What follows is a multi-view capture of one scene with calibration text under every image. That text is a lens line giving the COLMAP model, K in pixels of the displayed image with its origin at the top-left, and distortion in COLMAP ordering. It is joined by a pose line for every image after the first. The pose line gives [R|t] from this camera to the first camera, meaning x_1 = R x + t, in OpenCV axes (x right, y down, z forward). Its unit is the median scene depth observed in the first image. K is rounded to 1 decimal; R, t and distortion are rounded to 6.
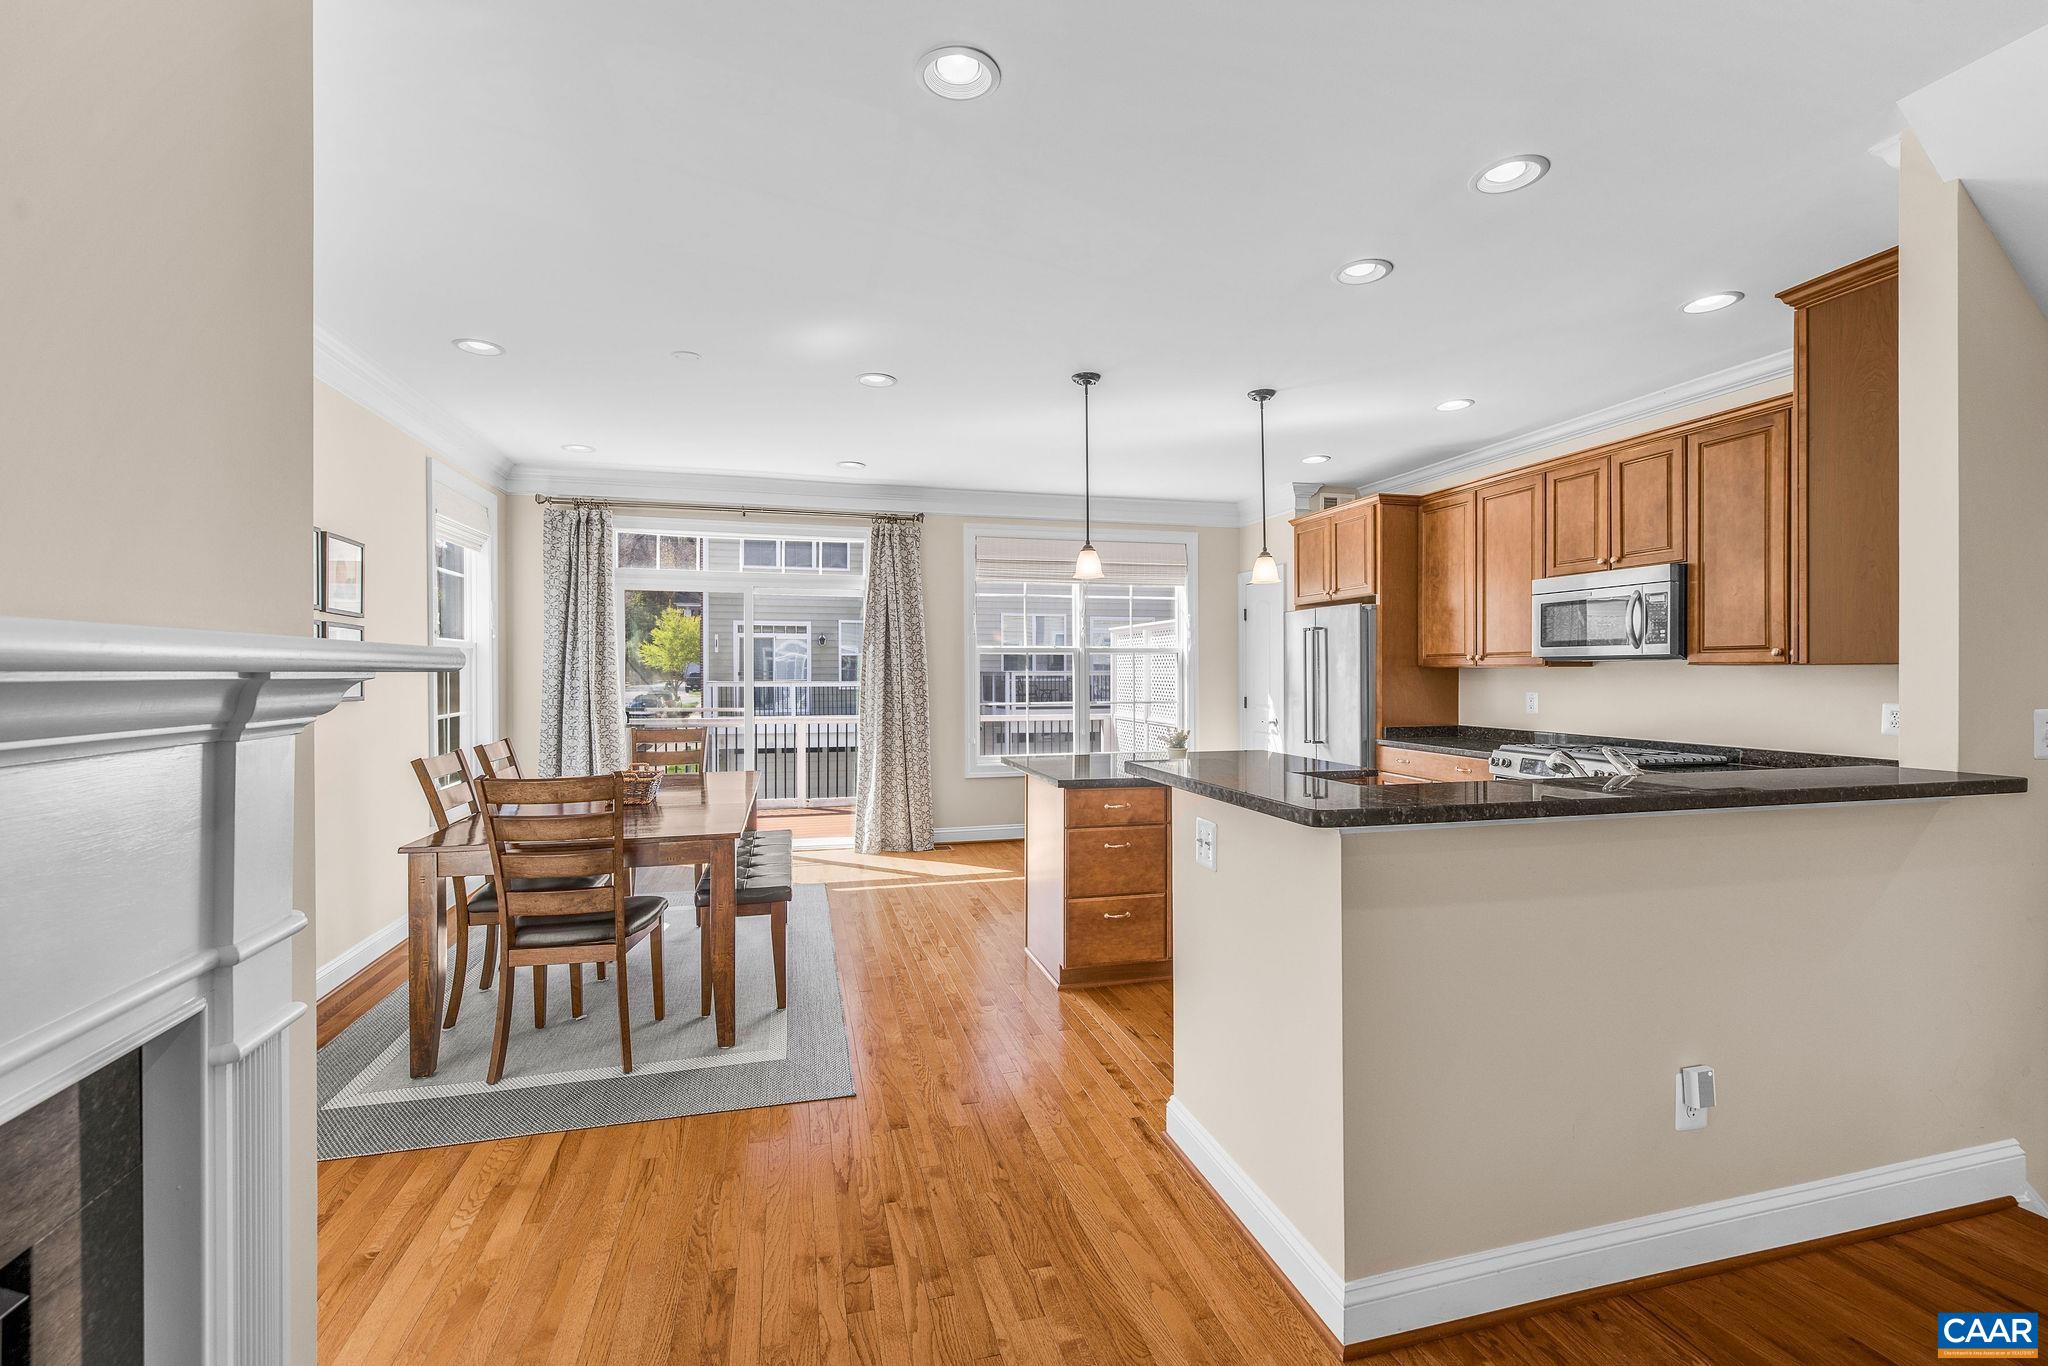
lens RADIAL K [[871.0, 0, 1016.9], [0, 871.0, 675.9], [0, 0, 1]] dist [0.002433, -0.000592]
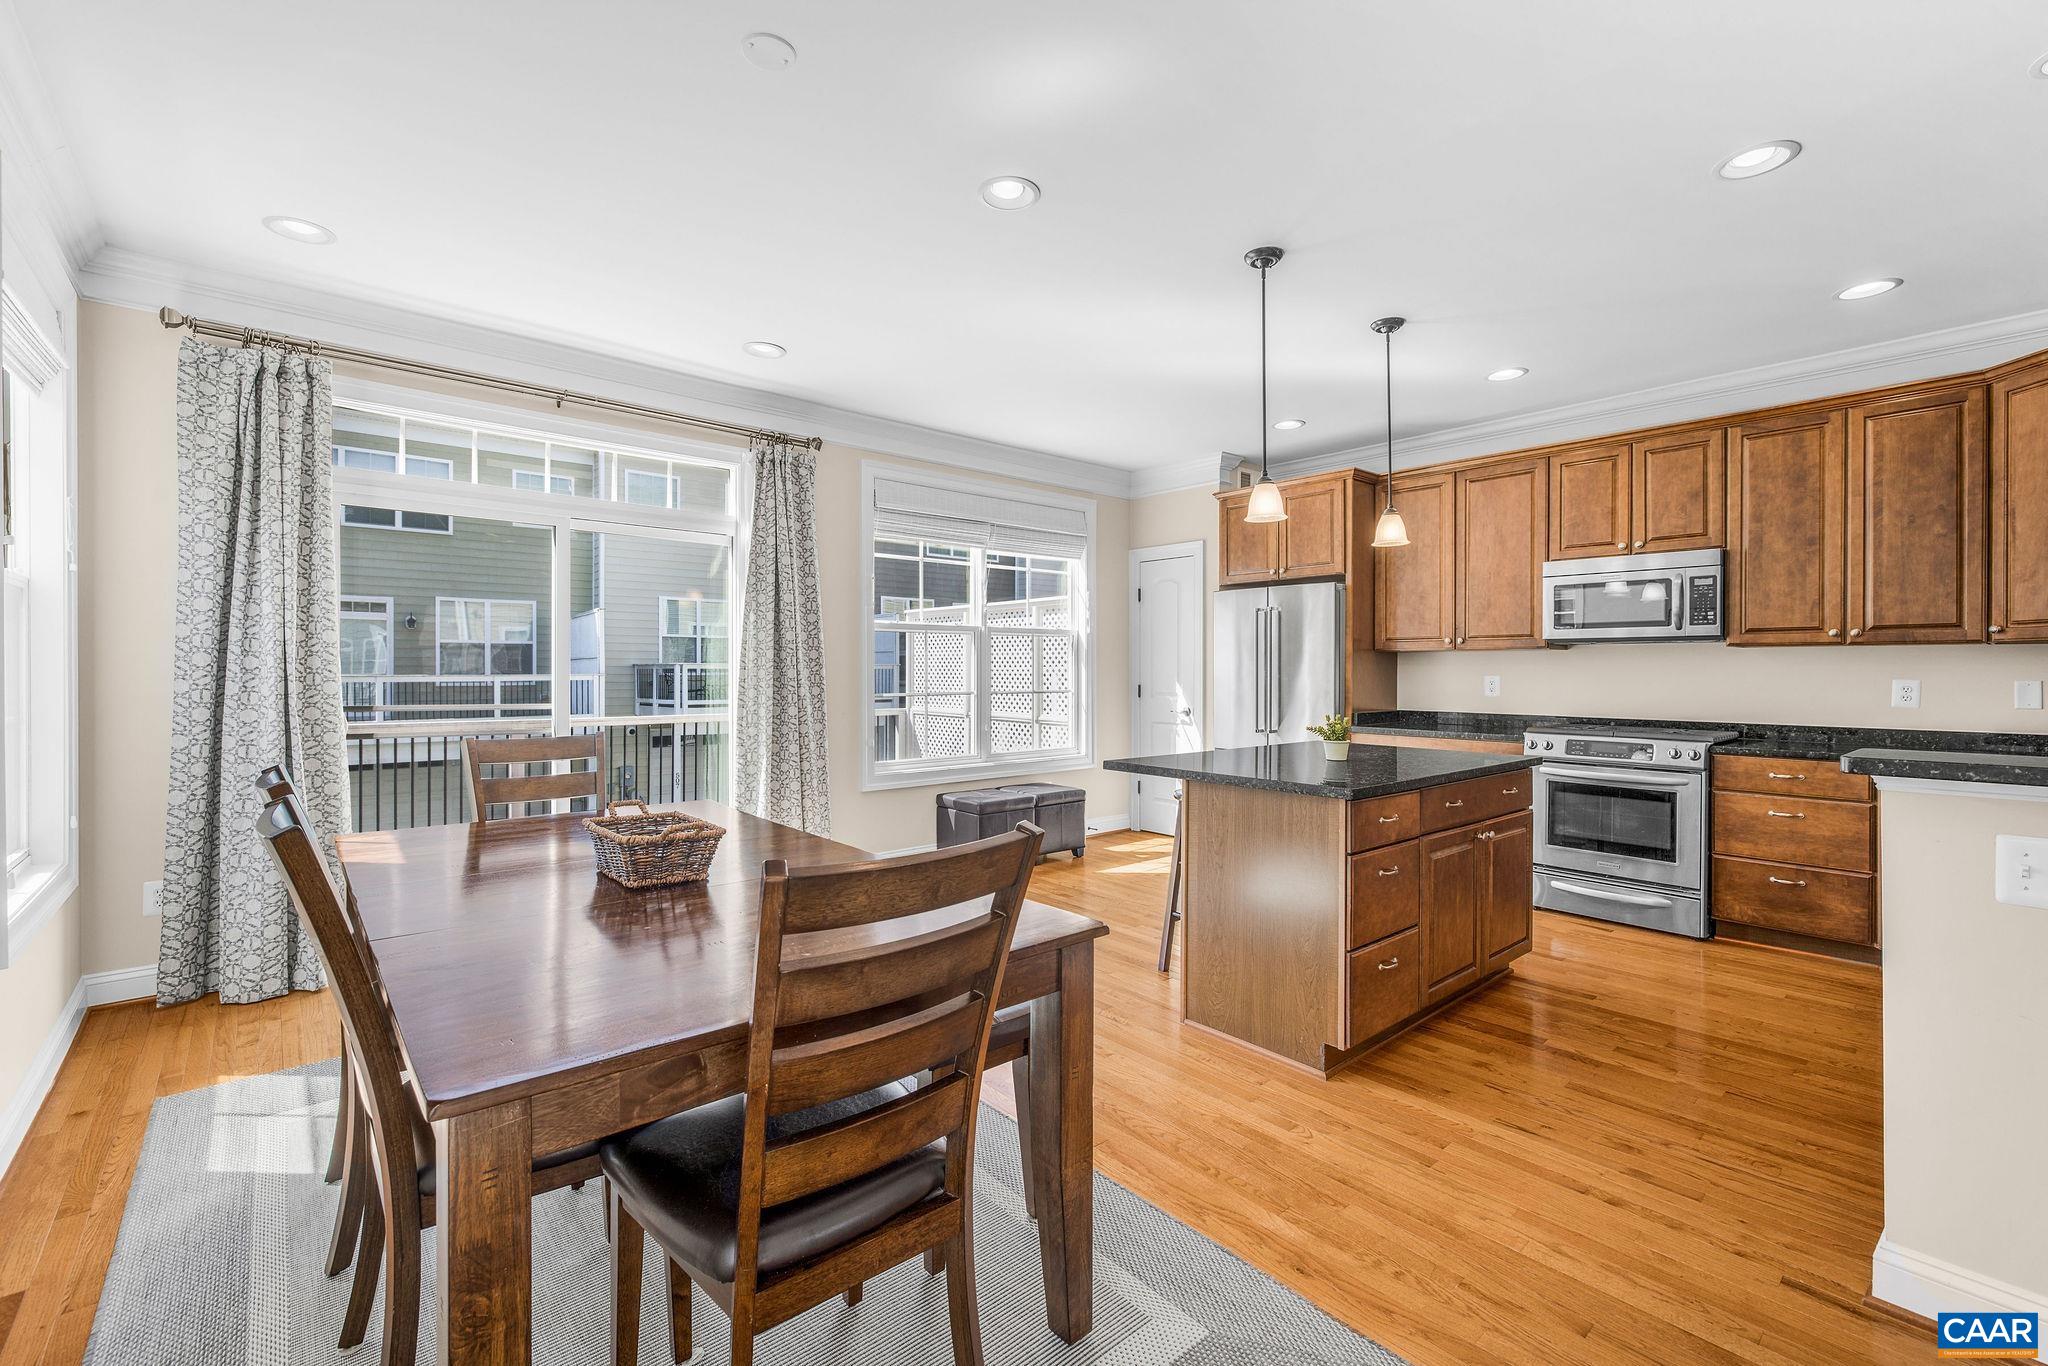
lens RADIAL K [[871.0, 0, 1016.5], [0, 871.0, 671.8], [0, 0, 1]] dist [0.002433, -0.000592]
pose [[0.899500, 0.002422, 0.436913, -0.309579], [-0.001627, 0.999996, -0.002194, 0.015142], [-0.436917, 0.001263, 0.899501, 0.286091]]
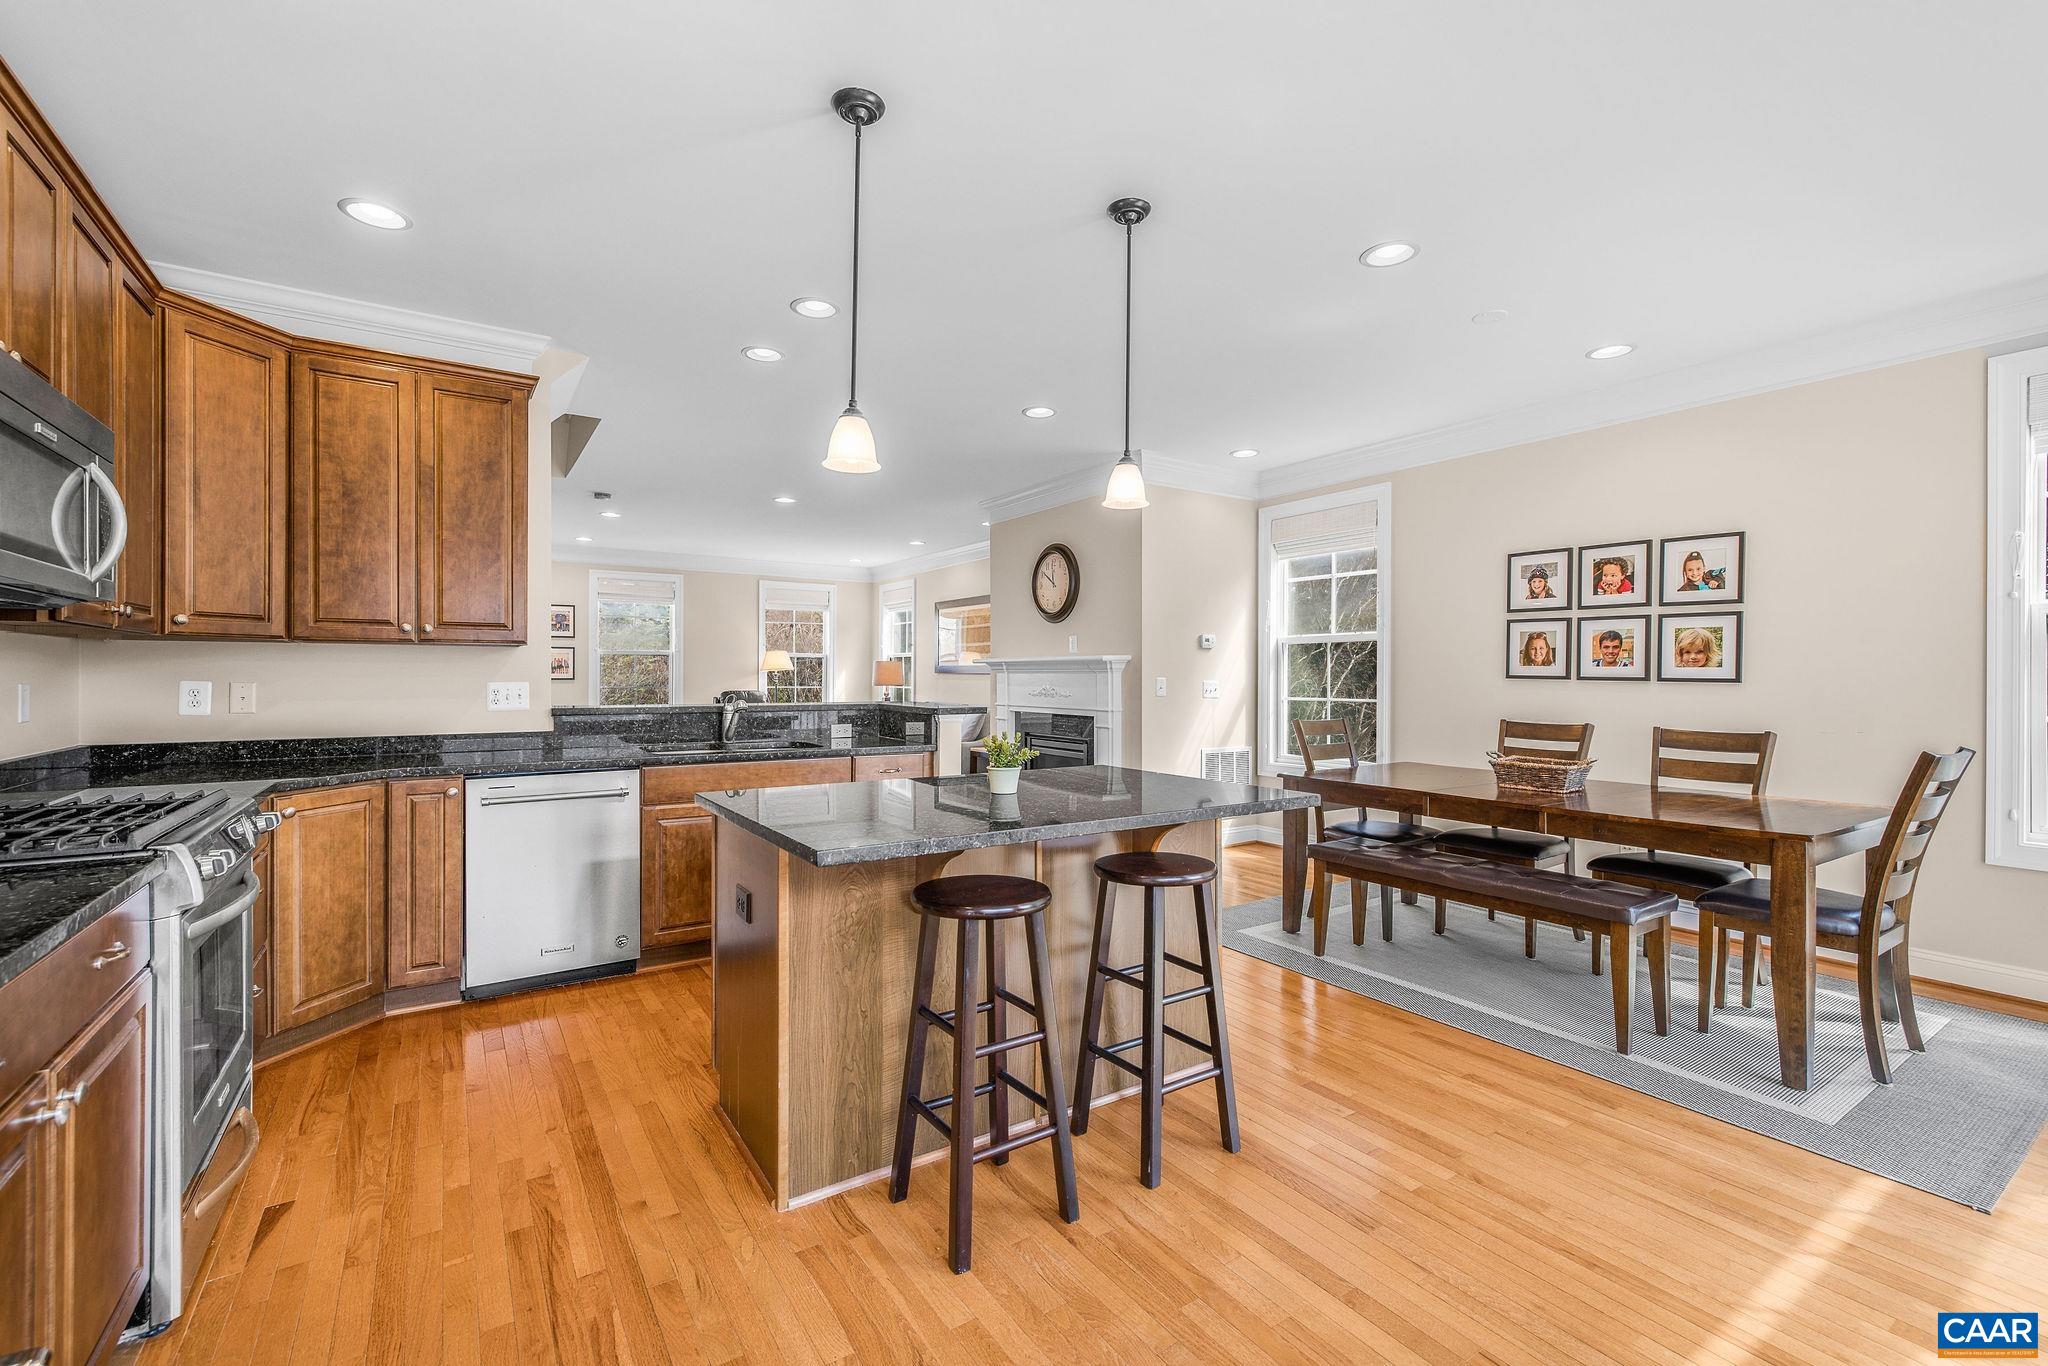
lens RADIAL K [[871.0, 0, 1015.5], [0, 871.0, 674.1], [0, 0, 1]] dist [0.002433, -0.000592]
pose [[-0.948510, -0.001449, -0.316743, 0.262576], [-0.003246, 0.999982, 0.005144, 0.010041], [0.316730, 0.005907, -0.948498, 1.123661]]
